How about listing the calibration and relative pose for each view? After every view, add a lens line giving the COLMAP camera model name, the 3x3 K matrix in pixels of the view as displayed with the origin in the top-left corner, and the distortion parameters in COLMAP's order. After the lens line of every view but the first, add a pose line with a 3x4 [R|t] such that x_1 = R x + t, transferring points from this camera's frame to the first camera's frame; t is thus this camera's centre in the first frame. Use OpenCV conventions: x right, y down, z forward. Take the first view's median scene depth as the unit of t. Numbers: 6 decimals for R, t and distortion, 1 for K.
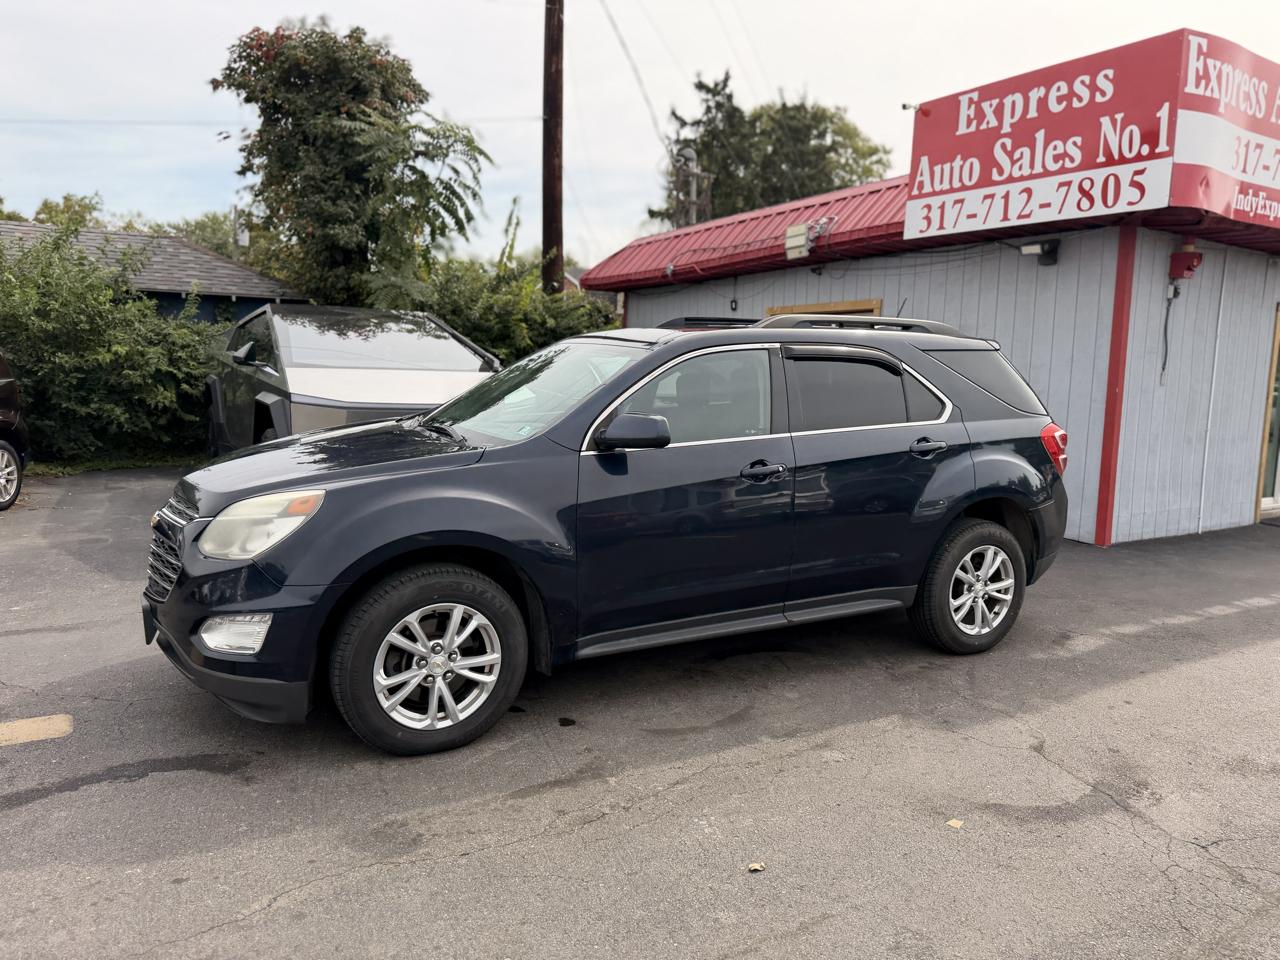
lens RADIAL K [[913.4, 0, 647.7], [0, 913.4, 465.9], [0, 0, 1]] dist [0.015090, -0.020718]
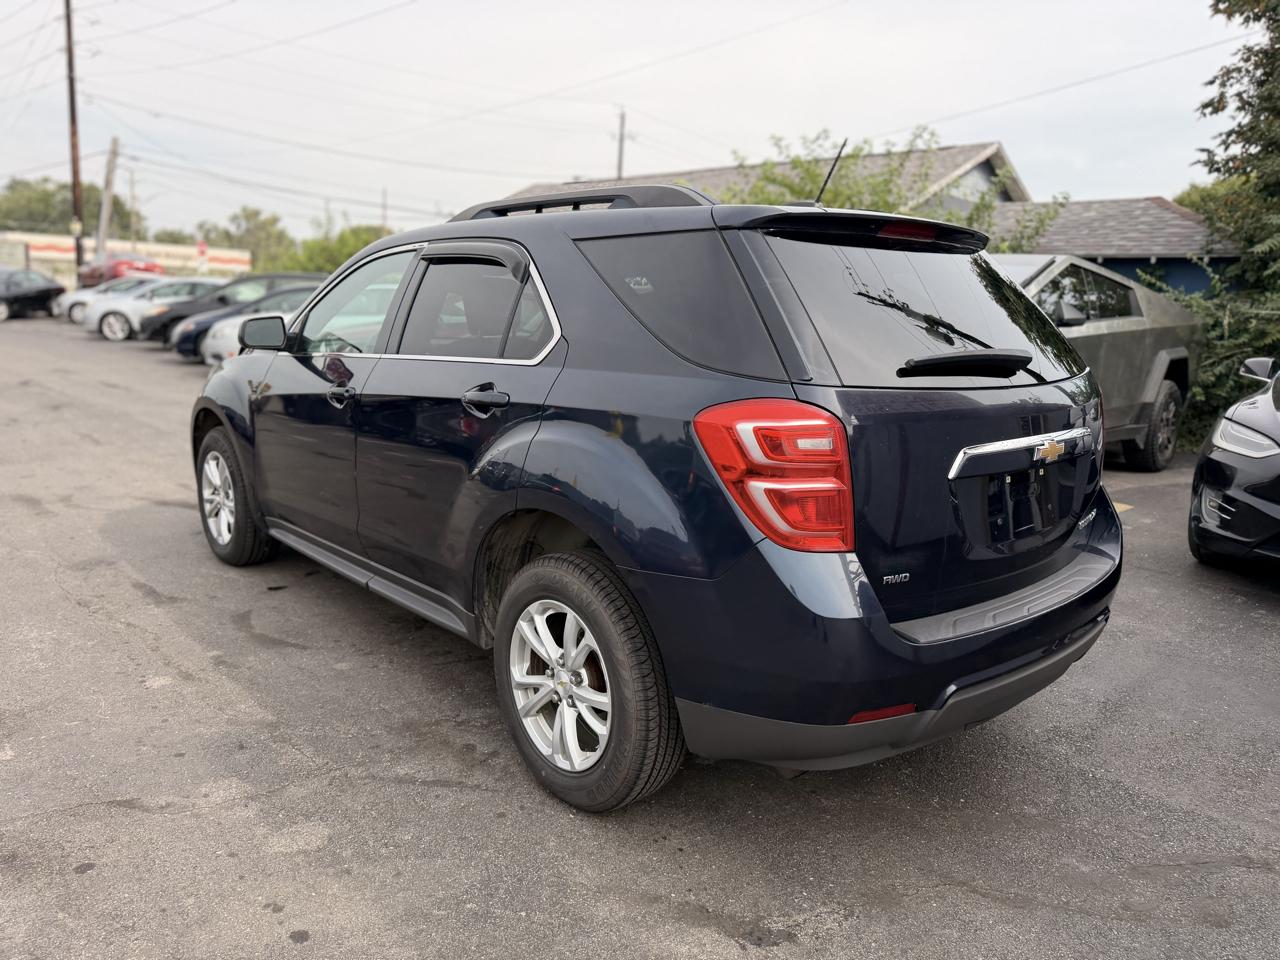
lens RADIAL K [[913.4, 0, 642.5], [0, 913.4, 466.0], [0, 0, 1]] dist [0.015090, -0.020718]
pose [[0.222622, 0.152340, -0.962929, 0.577216], [-0.145630, 0.981830, 0.121662, -0.041184], [0.963967, 0.113147, 0.240762, 0.598983]]
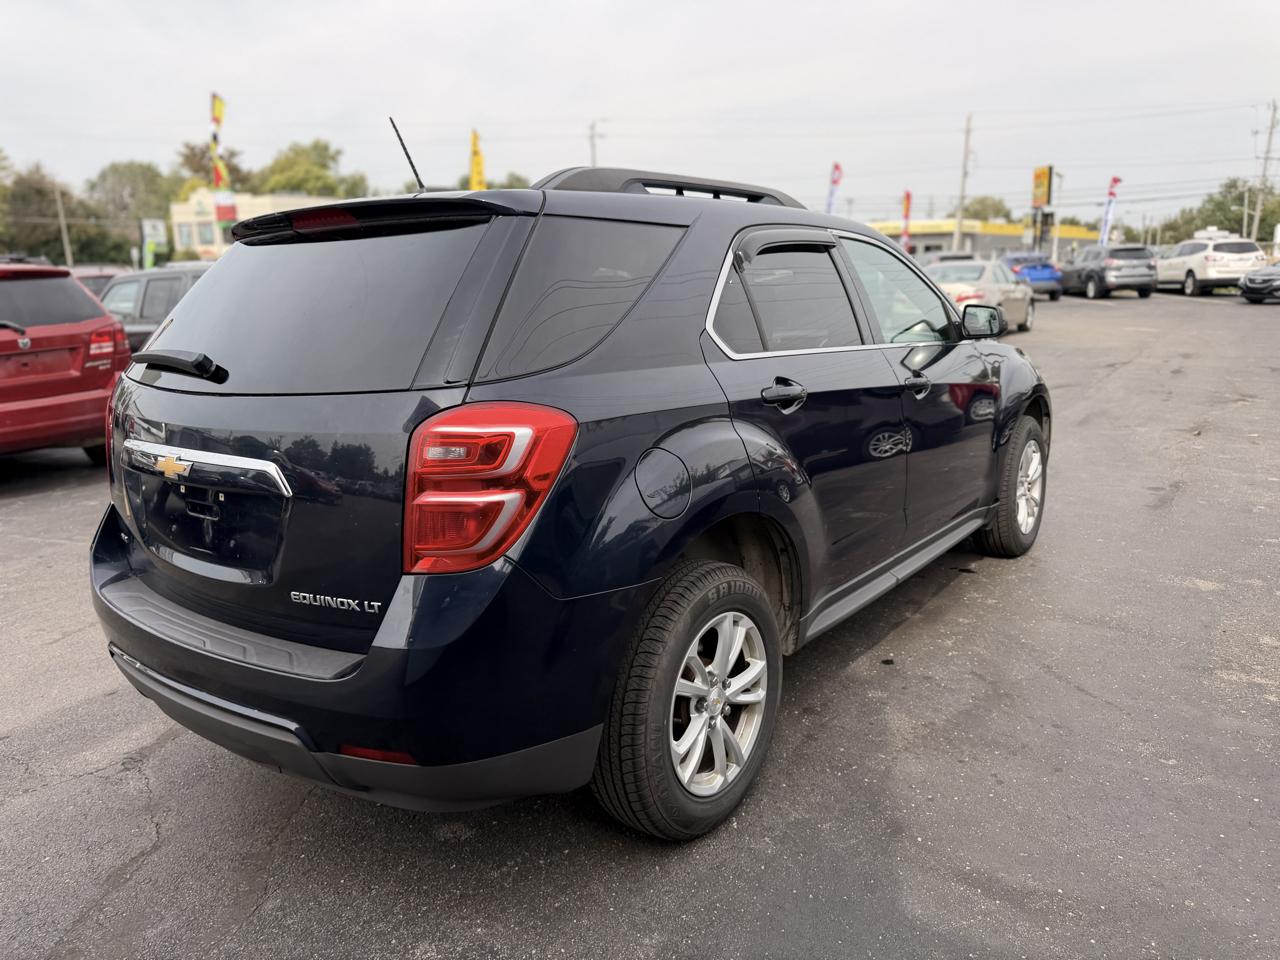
lens RADIAL K [[913.4, 0, 642.3], [0, 913.4, 476.4], [0, 0, 1]] dist [0.015090, -0.020718]
pose [[-0.912893, 0.083482, -0.399570, 0.275706], [-0.047863, 0.950220, 0.307881, -0.121301], [0.405382, 0.300187, -0.863454, 1.127661]]
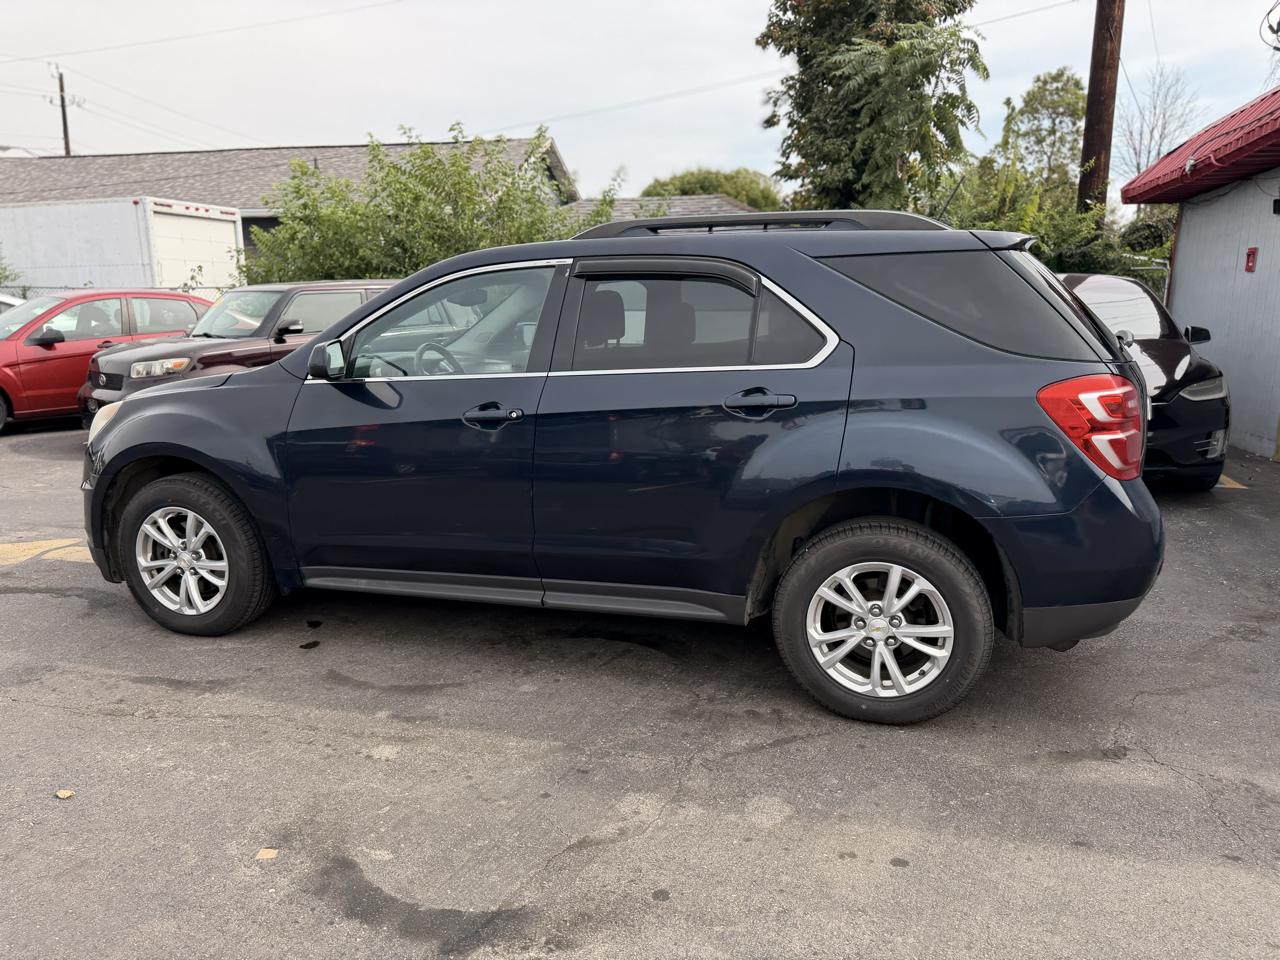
lens RADIAL K [[913.4, 0, 641.7], [0, 913.4, 482.7], [0, 0, 1]] dist [0.015090, -0.020718]
pose [[0.697207, 0.114370, -0.707687, 0.459273], [-0.063544, 0.993165, 0.097904, -0.013285], [0.714048, -0.023289, 0.699710, 0.285650]]
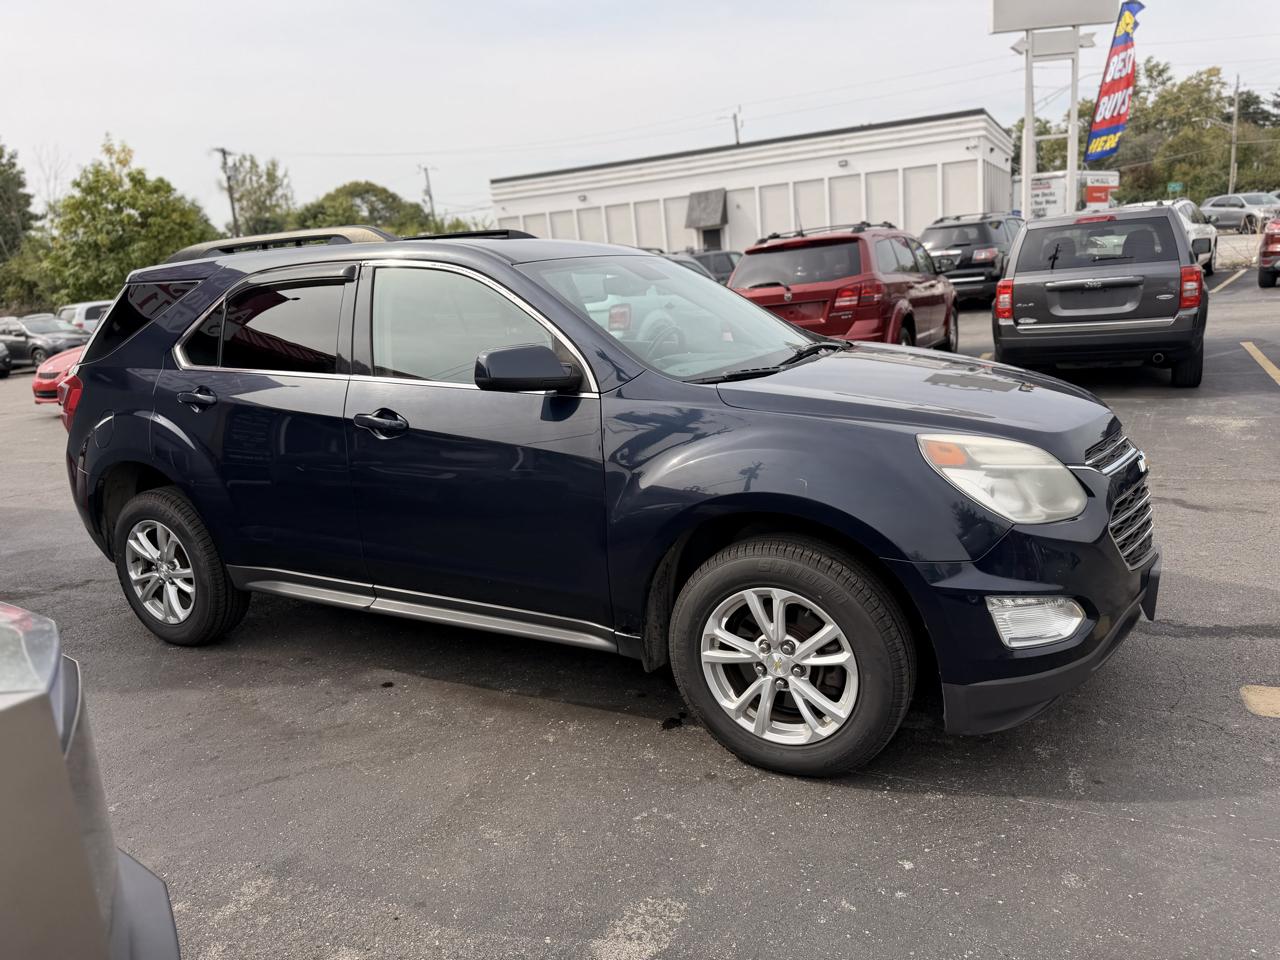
lens RADIAL K [[913.4, 0, 649.2], [0, 913.4, 470.6], [0, 0, 1]] dist [0.015090, -0.020718]
pose [[-0.551439, -0.174813, 0.815693, -0.483776], [0.156142, 0.938888, 0.306773, -0.126051], [-0.819472, 0.296531, -0.490444, 0.890432]]
